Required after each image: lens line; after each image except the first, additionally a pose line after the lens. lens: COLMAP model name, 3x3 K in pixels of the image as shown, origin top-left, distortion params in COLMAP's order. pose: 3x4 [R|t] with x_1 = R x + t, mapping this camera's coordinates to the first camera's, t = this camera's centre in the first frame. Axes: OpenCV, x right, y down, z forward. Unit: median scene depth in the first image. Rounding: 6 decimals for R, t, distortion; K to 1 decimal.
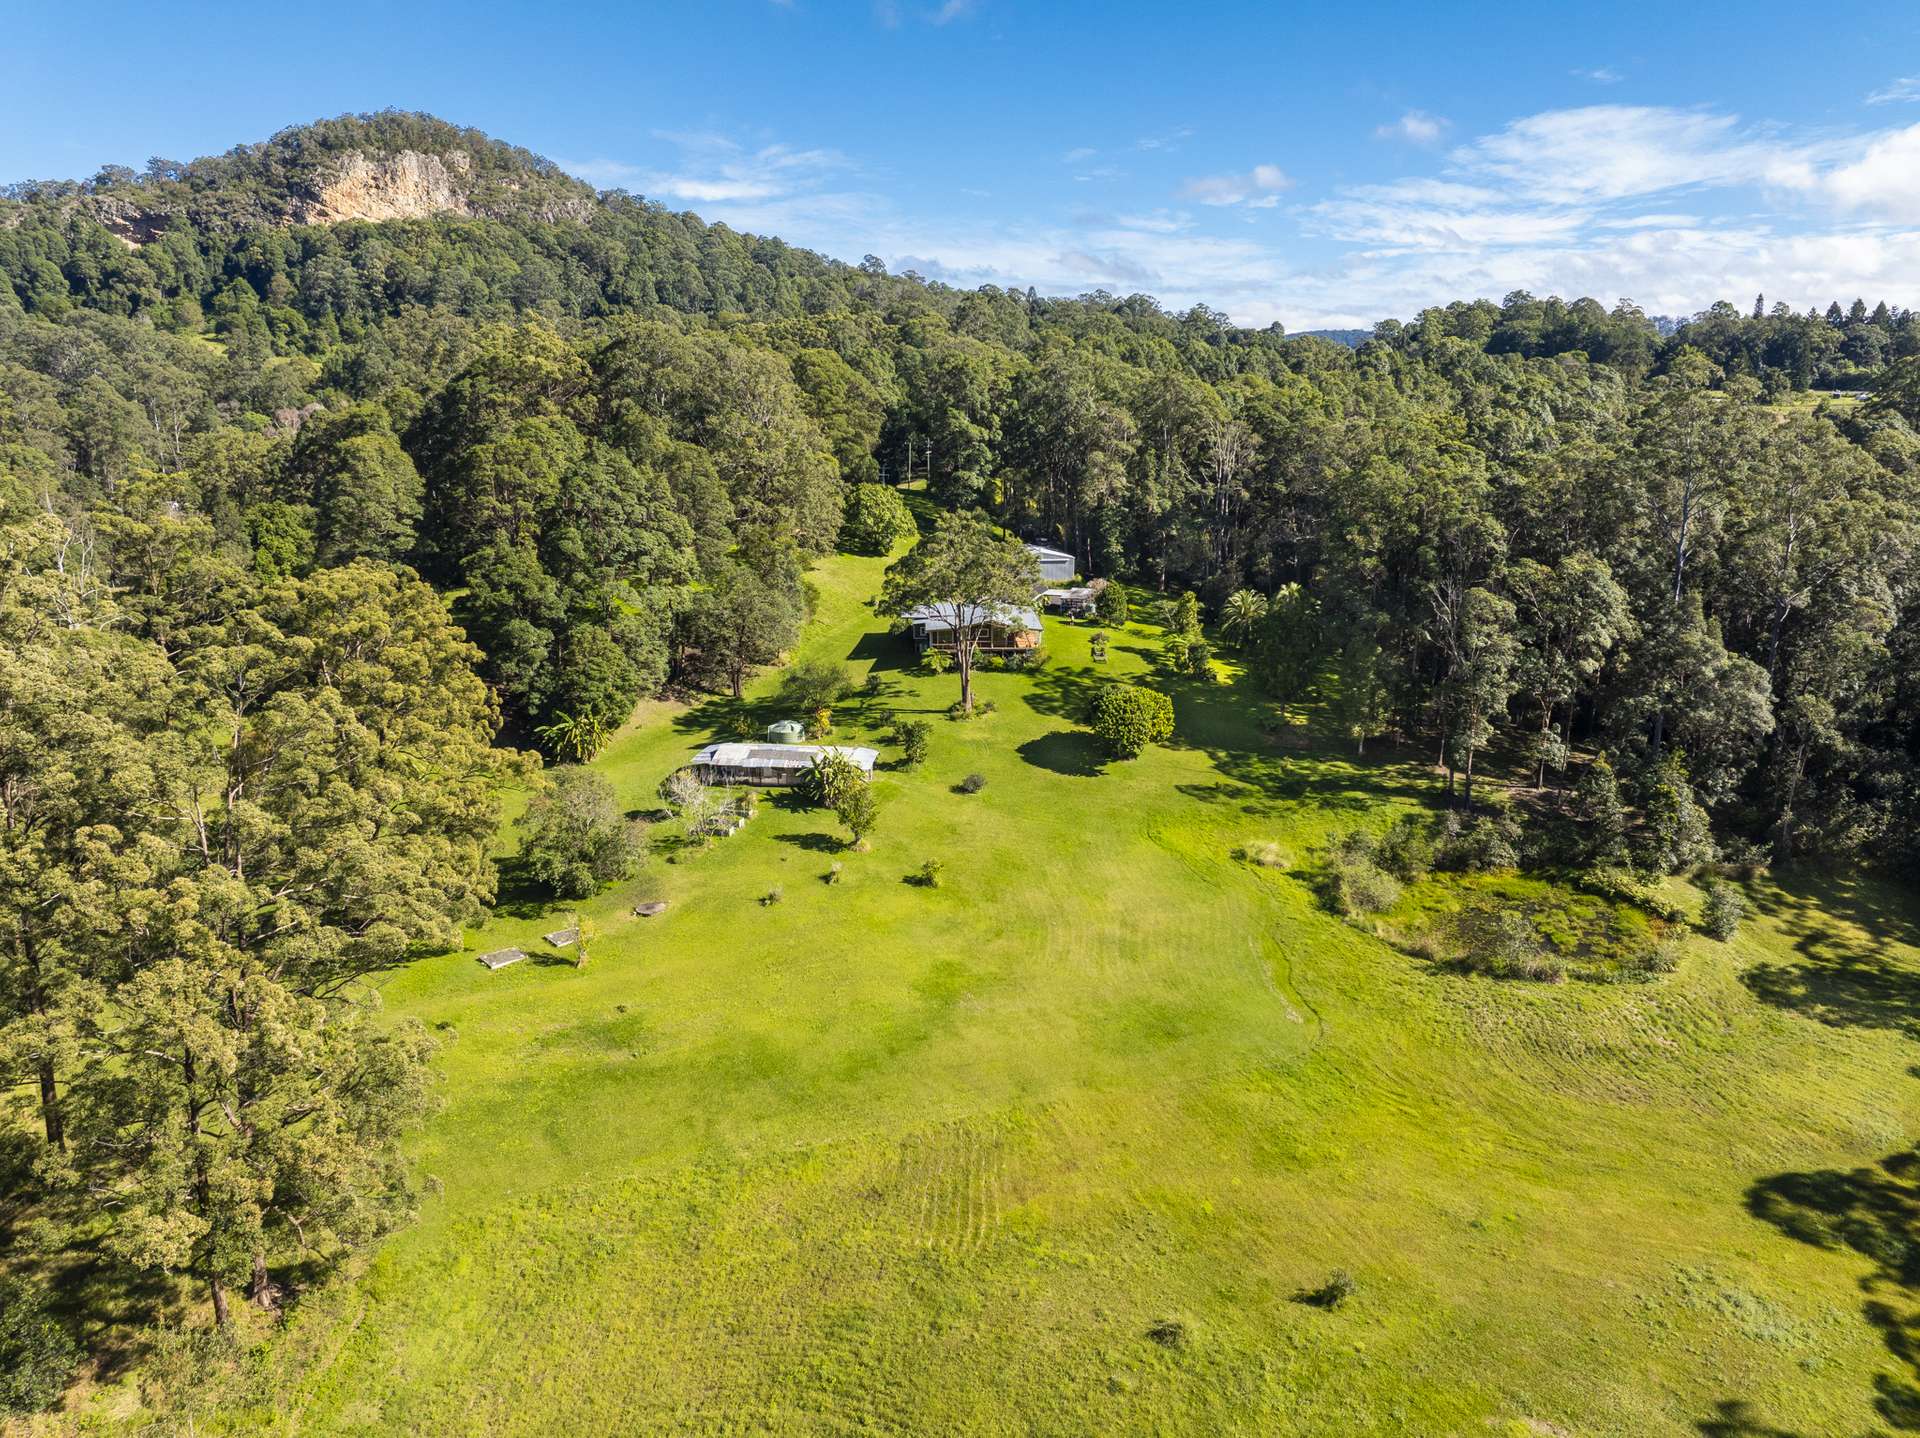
lens RADIAL K [[1362.0, 0, 952.5], [0, 1362.0, 722.4], [0, 0, 1]] dist [-0.044202, 0.026325]
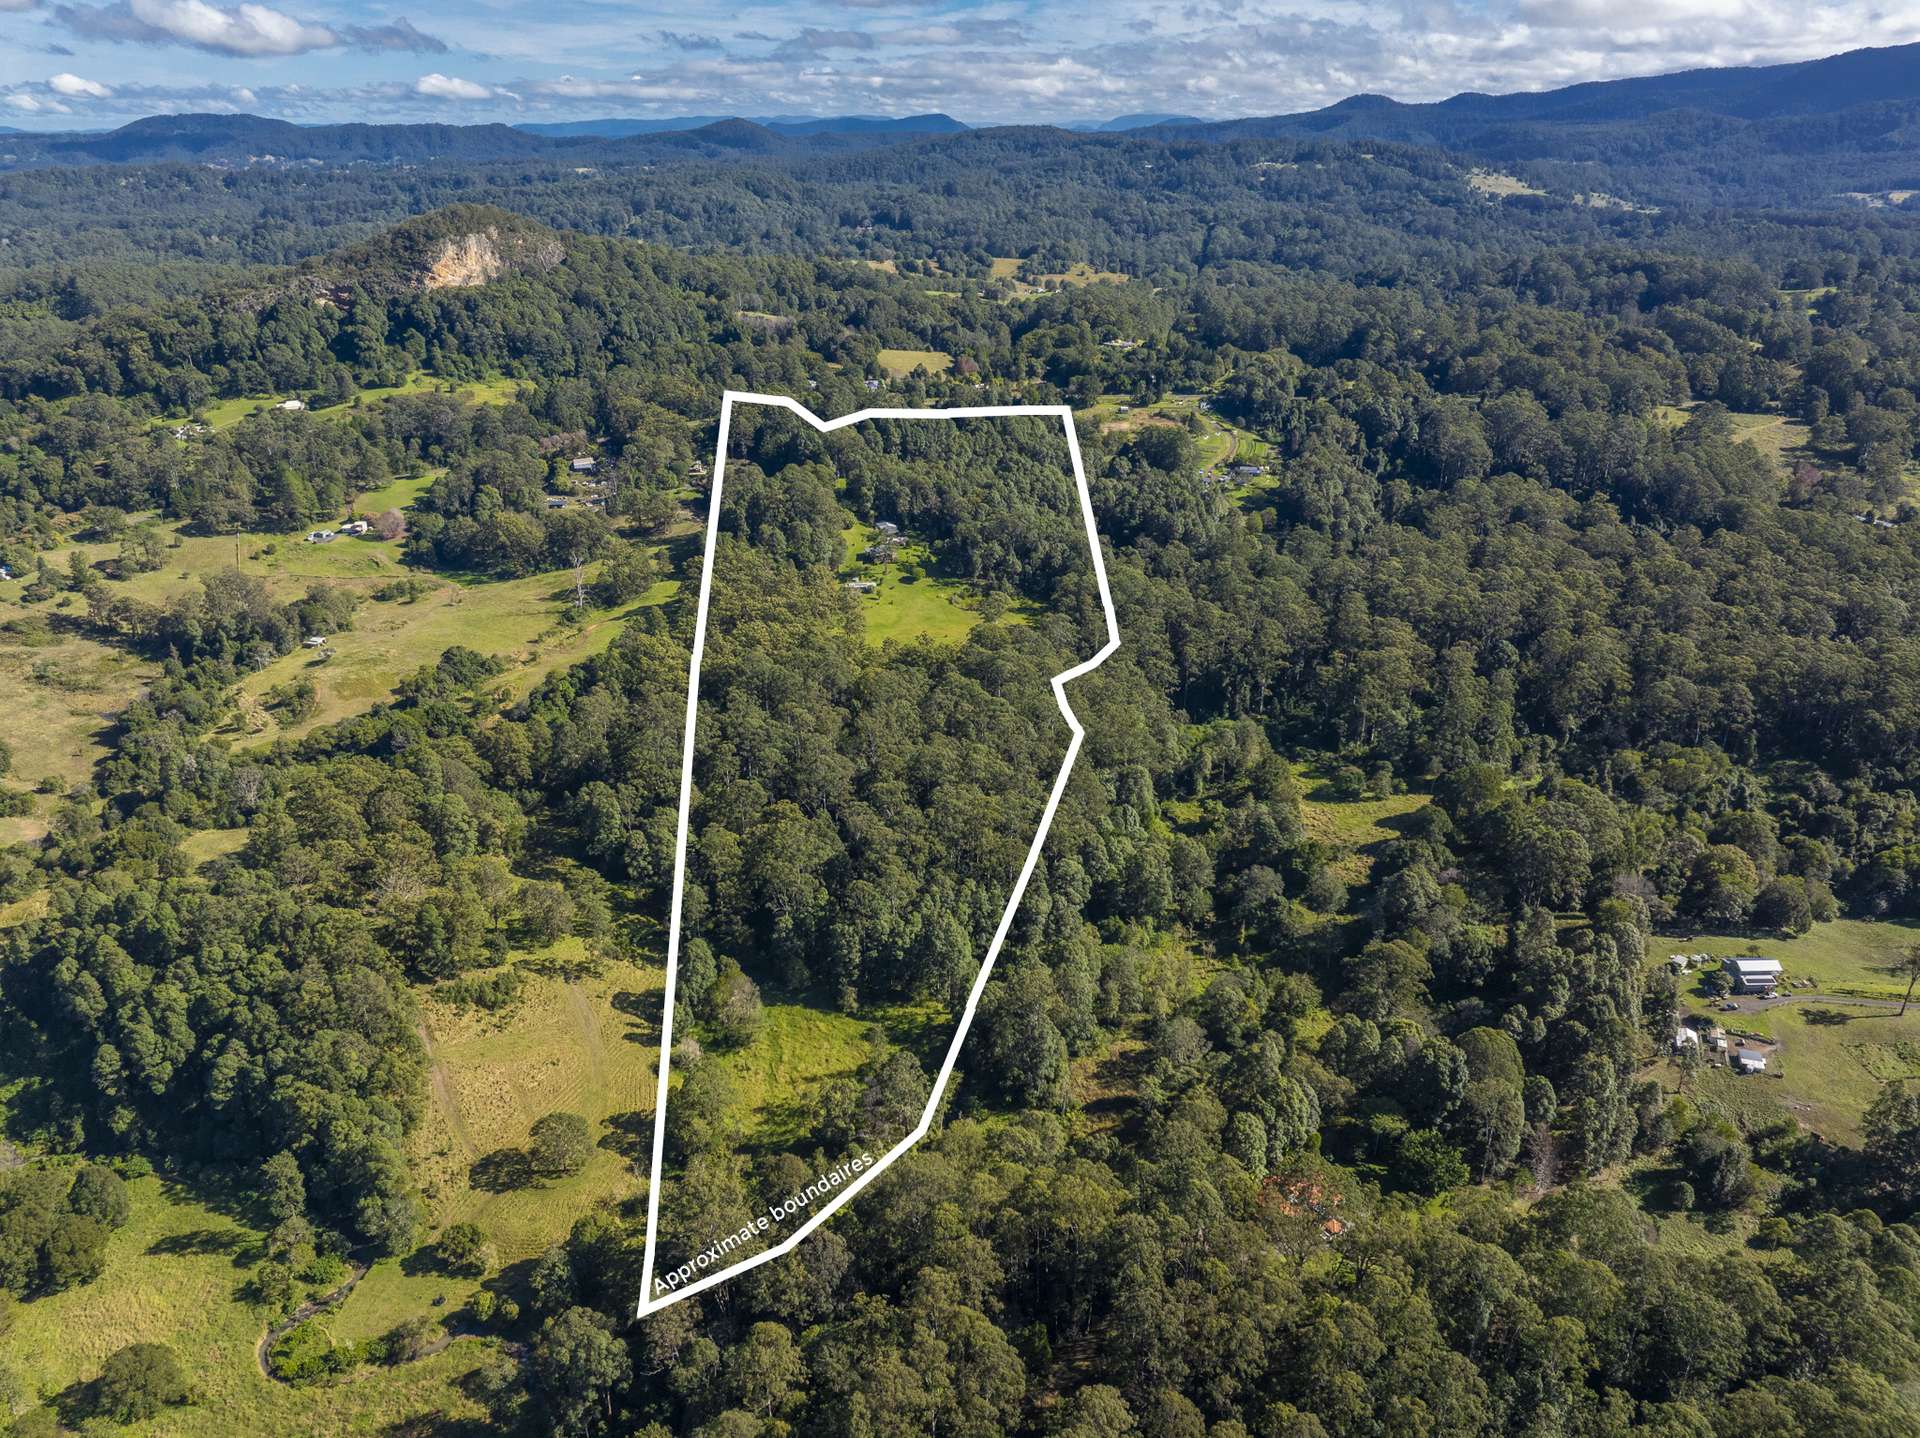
lens RADIAL K [[1362.0, 0, 961.7], [0, 1362.0, 718.7], [0, 0, 1]] dist [-0.044202, 0.026325]
pose [[0.977824, -0.084429, 0.191658, -0.175258], [0.050380, 0.983093, 0.176037, -0.084015], [-0.203280, -0.162477, 0.965546, -0.974496]]
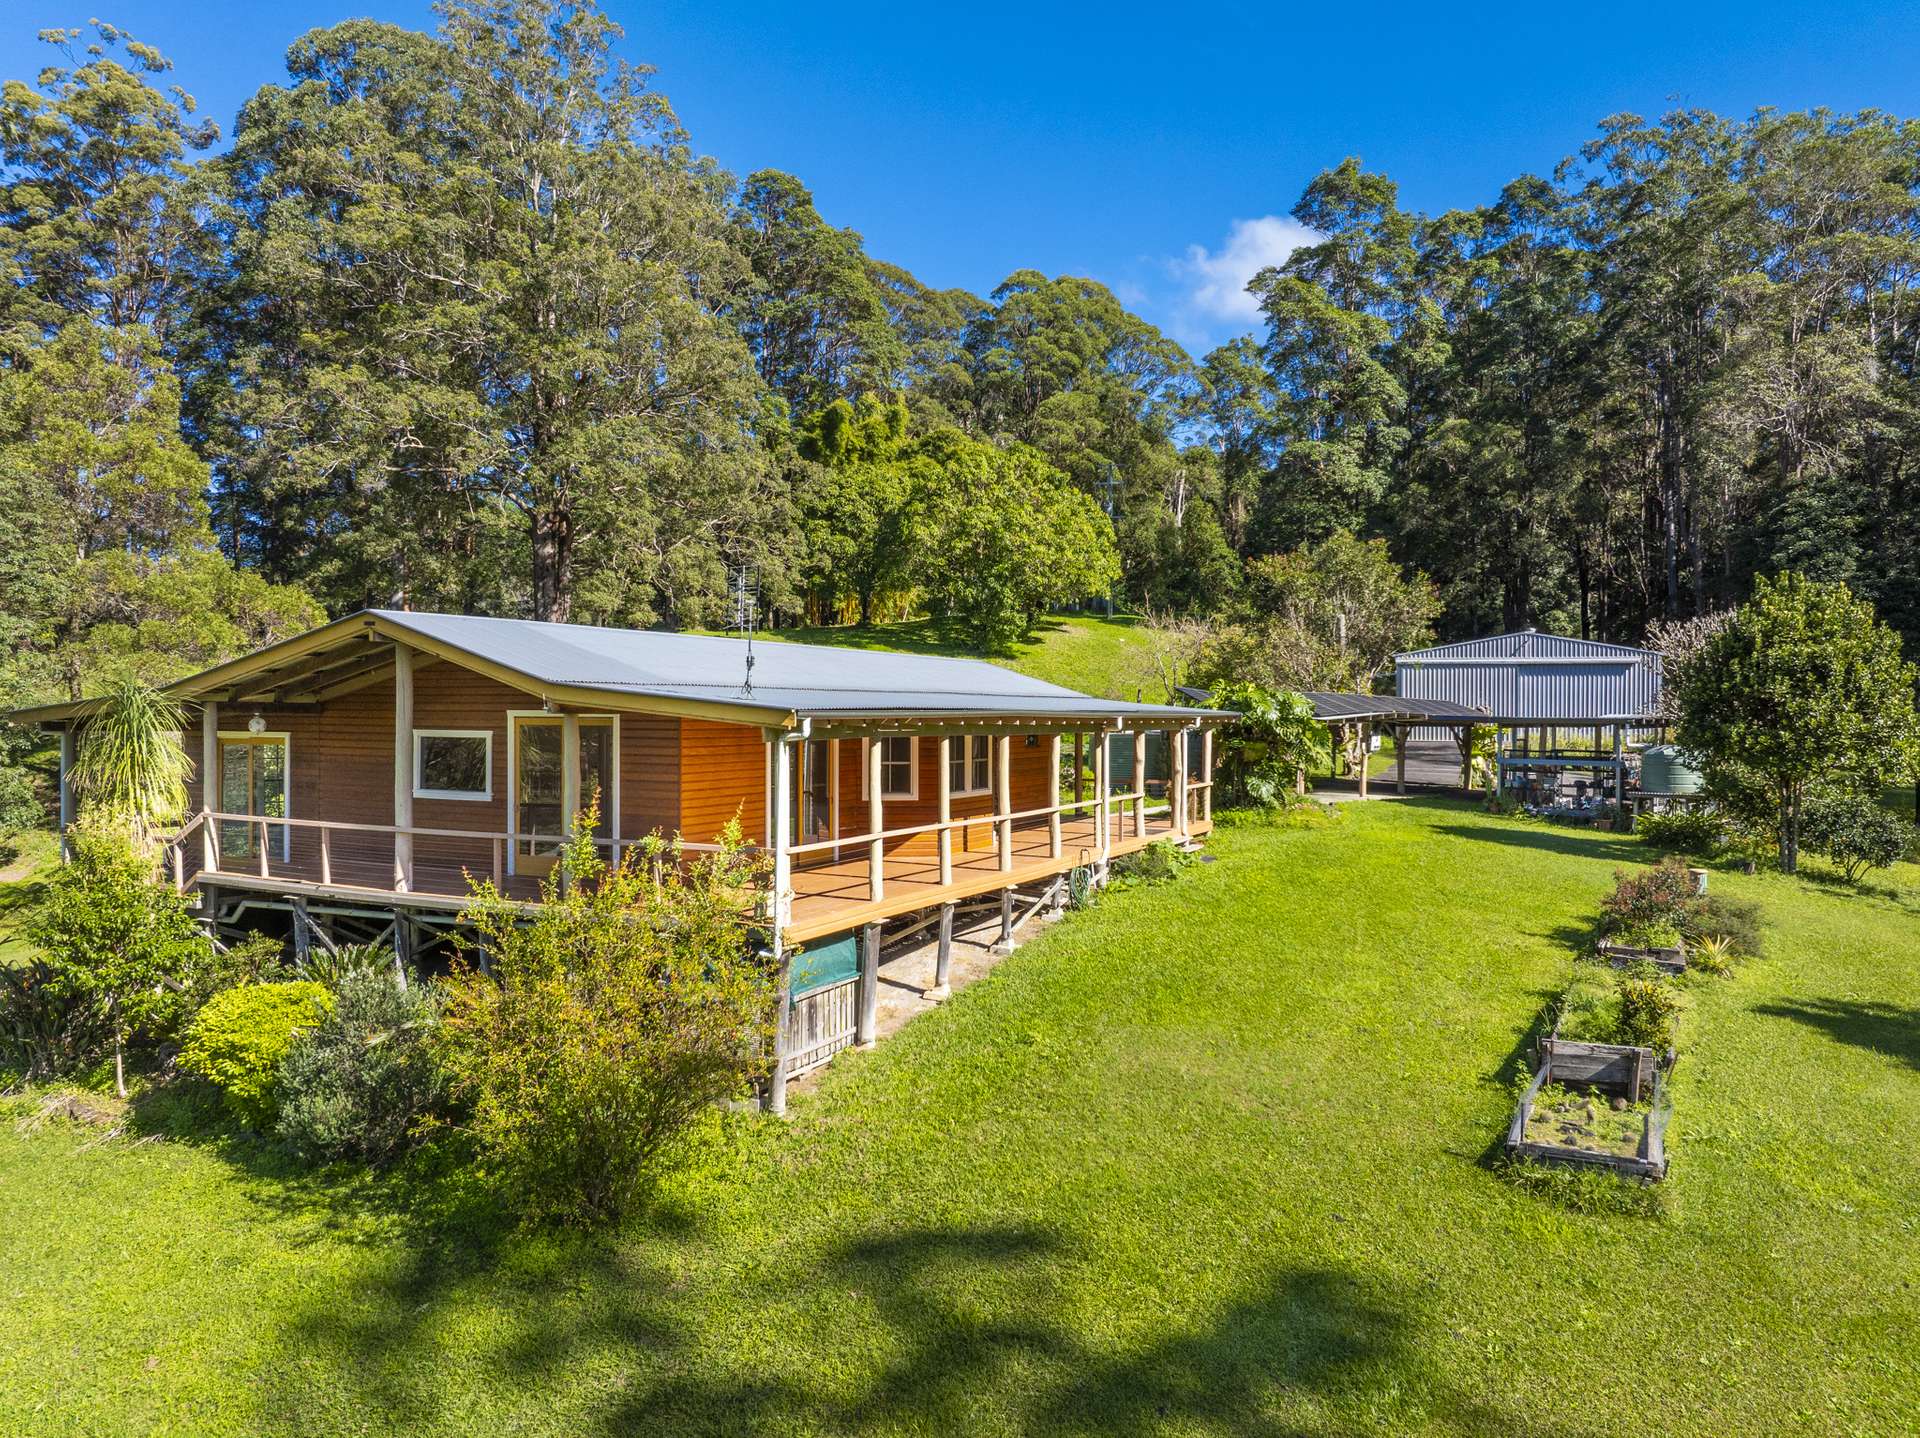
lens RADIAL K [[1362.0, 0, 956.5], [0, 1362.0, 706.6], [0, 0, 1]] dist [-0.044202, 0.026325]
pose [[0.888417, 0.000386, -0.459037, 0.028108], [-0.112269, 0.969813, -0.216469, -0.012503], [0.445097, 0.243851, 0.861641, 0.227522]]
